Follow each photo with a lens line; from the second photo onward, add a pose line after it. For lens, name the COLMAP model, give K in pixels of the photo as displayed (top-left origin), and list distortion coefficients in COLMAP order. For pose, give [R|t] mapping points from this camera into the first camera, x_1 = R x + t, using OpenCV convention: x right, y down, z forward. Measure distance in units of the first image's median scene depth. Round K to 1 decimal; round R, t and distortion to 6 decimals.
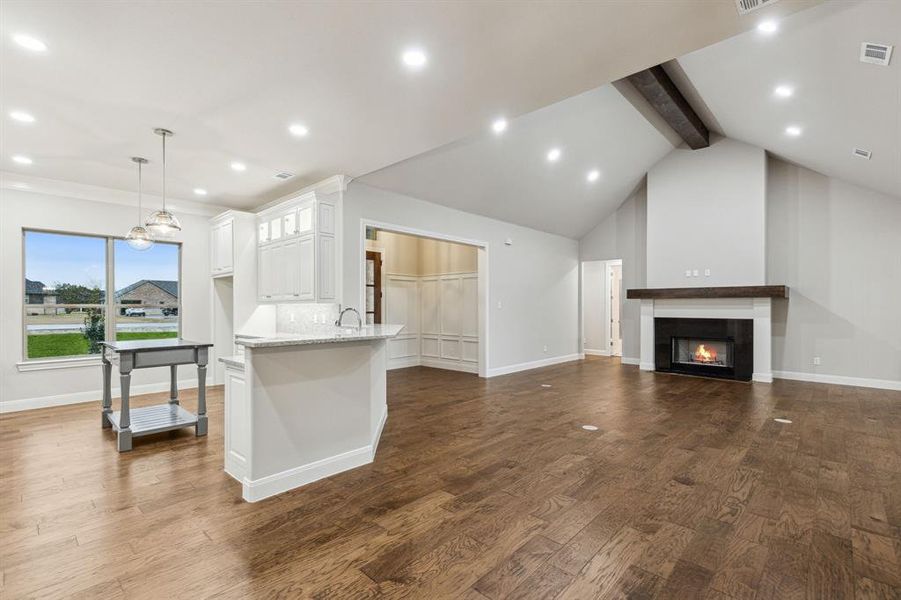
lens RADIAL K [[411.2, 0, 450.7], [0, 411.2, 302.1], [0, 0, 1]] dist [0.012800, -0.002162]
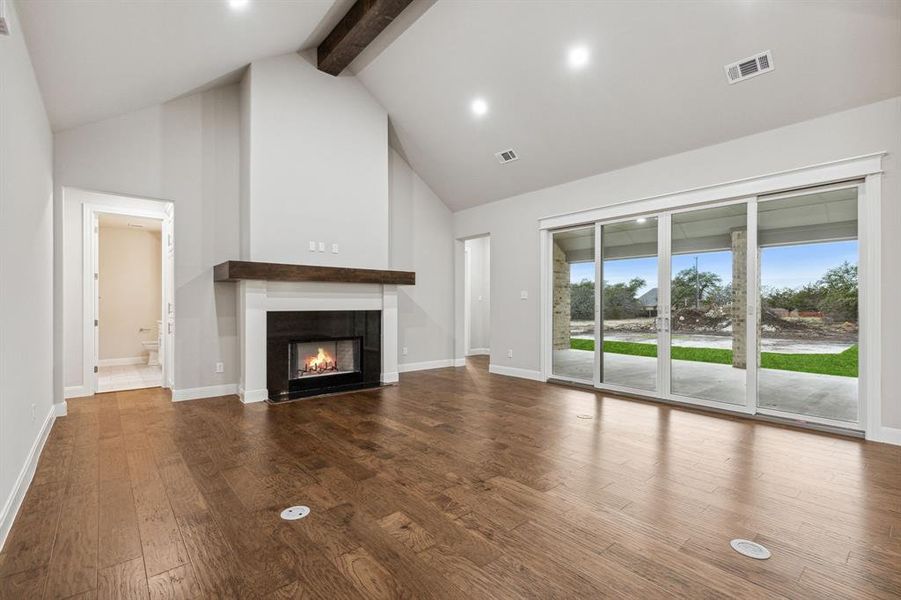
lens RADIAL K [[411.2, 0, 453.5], [0, 411.2, 304.7], [0, 0, 1]] dist [0.012800, -0.002162]
pose [[0.109529, -0.004911, 0.993971, -0.084611], [-0.010502, 0.999926, 0.006098, 0.022994], [-0.993928, -0.011107, 0.109469, 0.740660]]
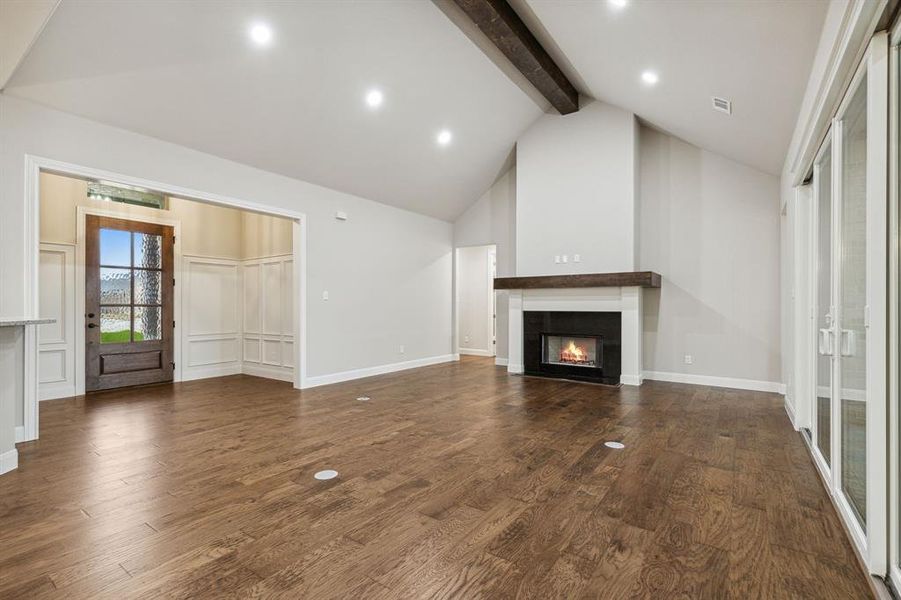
lens RADIAL K [[411.2, 0, 452.2], [0, 411.2, 302.1], [0, 0, 1]] dist [0.012800, -0.002162]
pose [[0.990684, -0.000164, 0.136181, 0.258990], [-0.000049, 0.999999, 0.001561, 0.019560], [-0.136181, -0.001553, 0.990683, 0.194589]]
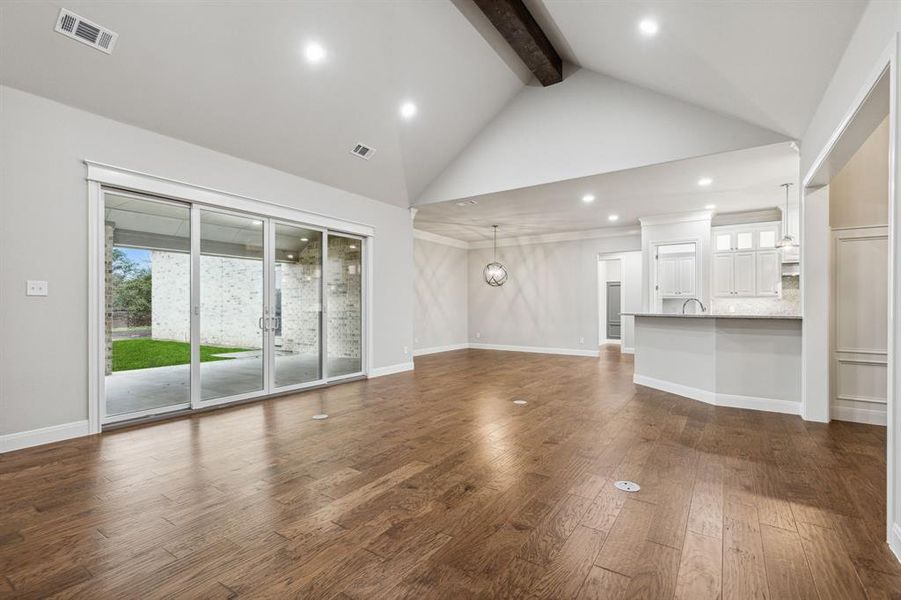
lens RADIAL K [[411.2, 0, 453.5], [0, 411.2, 300.6], [0, 0, 1]] dist [0.012800, -0.002162]
pose [[-0.986841, -0.005425, -0.161601, 0.409576], [-0.001679, 0.999727, -0.023305, 0.030384], [0.161683, -0.022727, -0.986581, 1.217565]]
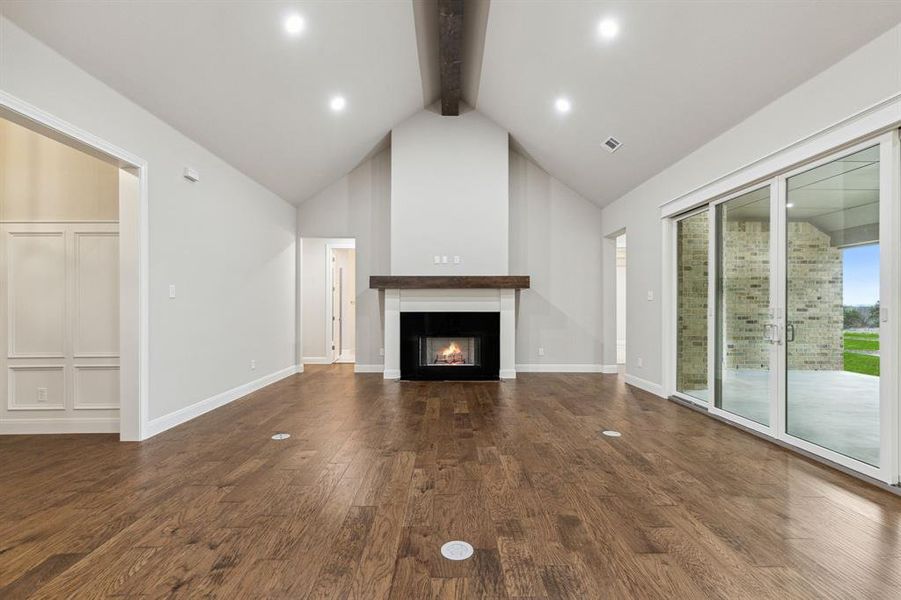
lens RADIAL K [[411.2, 0, 450.8], [0, 411.2, 302.5], [0, 0, 1]] dist [0.012800, -0.002162]
pose [[0.722792, 0.004171, 0.691053, 0.013060], [-0.004697, 0.999988, -0.001122, 0.021133], [-0.691050, -0.002435, 0.722803, 0.396210]]
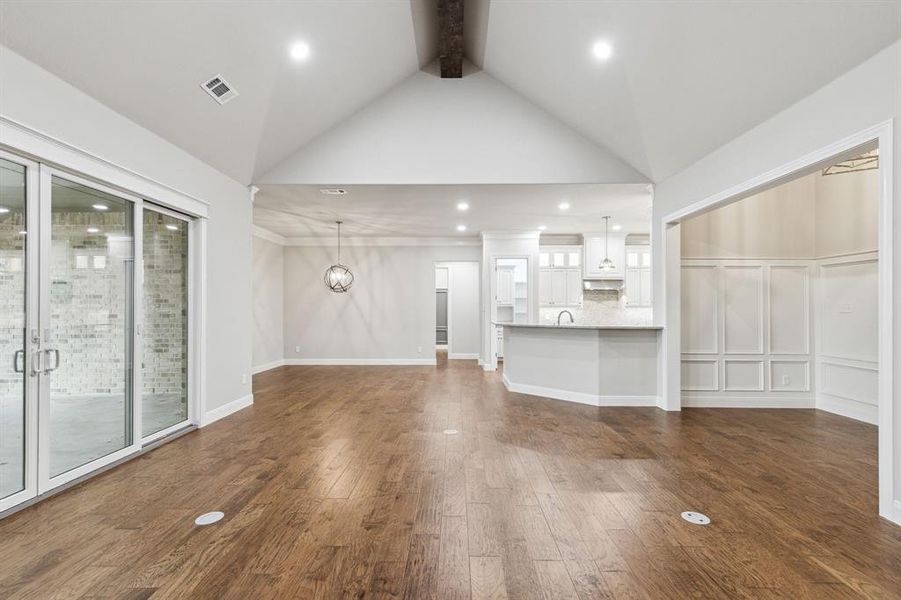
lens RADIAL K [[411.2, 0, 454.0], [0, 411.2, 302.2], [0, 0, 1]] dist [0.012800, -0.002162]
pose [[-0.734765, -0.012450, -0.678207, 0.583274], [0.005024, 0.999704, -0.023795, 0.011067], [0.678303, -0.020891, -0.734485, 1.007595]]
